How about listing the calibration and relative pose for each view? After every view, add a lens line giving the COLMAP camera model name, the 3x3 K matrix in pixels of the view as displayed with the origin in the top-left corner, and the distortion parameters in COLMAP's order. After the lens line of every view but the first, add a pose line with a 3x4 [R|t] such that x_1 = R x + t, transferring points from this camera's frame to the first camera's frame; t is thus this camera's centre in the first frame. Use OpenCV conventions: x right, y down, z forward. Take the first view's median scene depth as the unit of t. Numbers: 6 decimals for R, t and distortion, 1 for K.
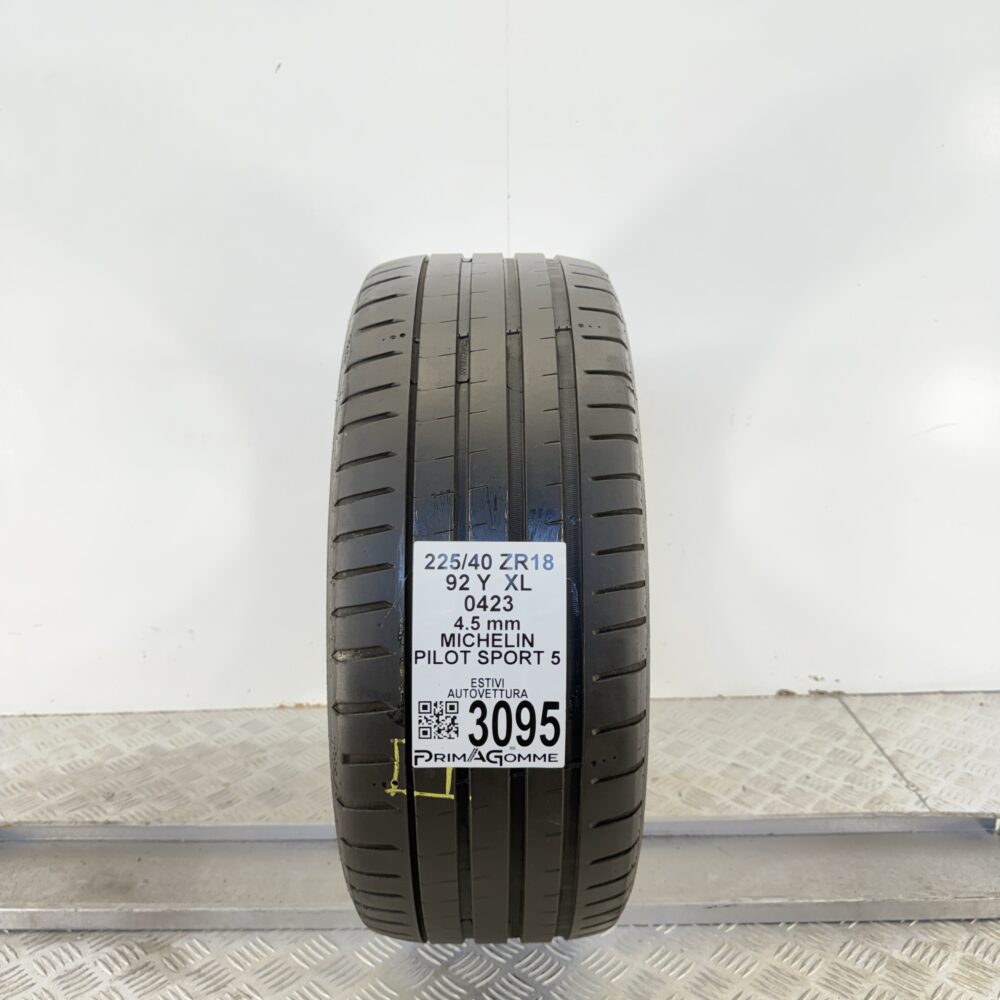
lens RADIAL K [[982.2, 0, 500.0], [0, 982.2, 500.0], [0, 0, 1]] dist [0.156341, -0.455403]
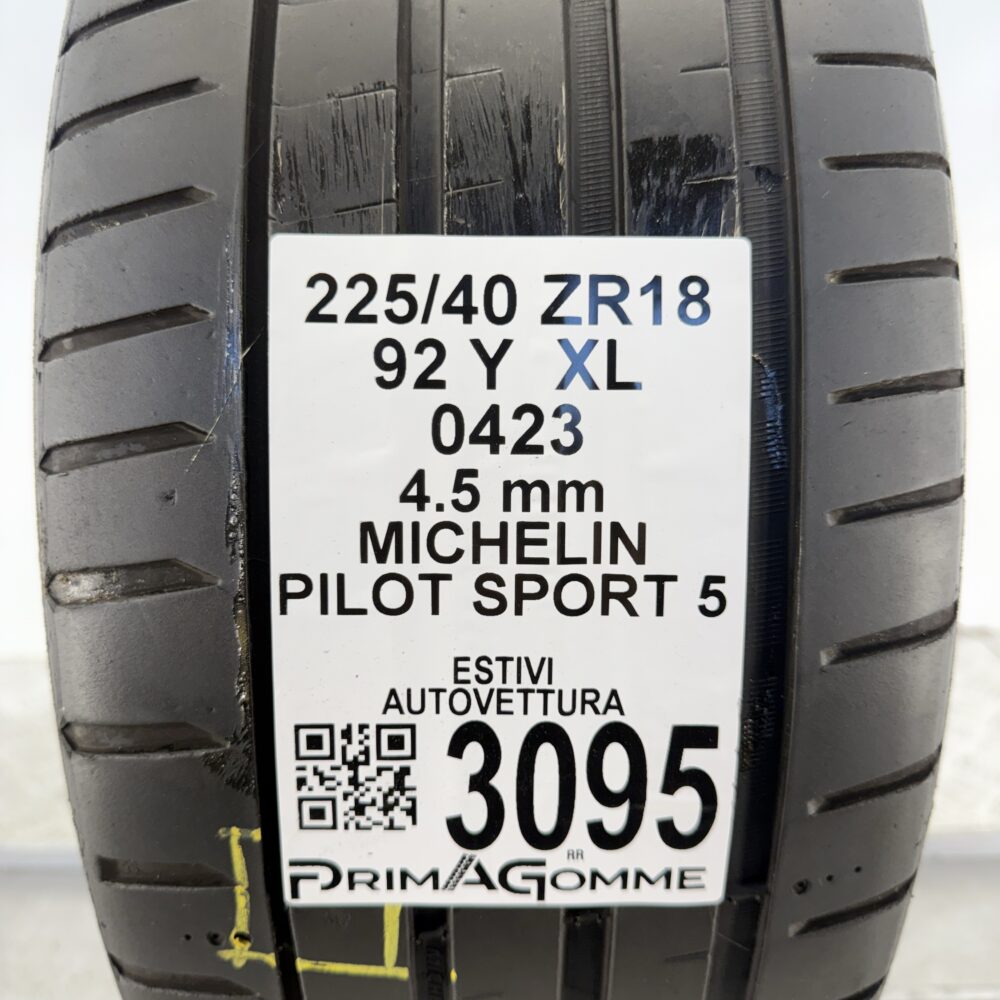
lens RADIAL K [[982.2, 0, 500.0], [0, 982.2, 500.0], [0, 0, 1]] dist [0.156341, -0.455403]
pose [[0.999988, 0.000169, 0.004863, -0.015211], [-0.000602, 0.996029, 0.089032, 0.098885], [-0.004828, -0.089034, 0.996017, 0.674574]]
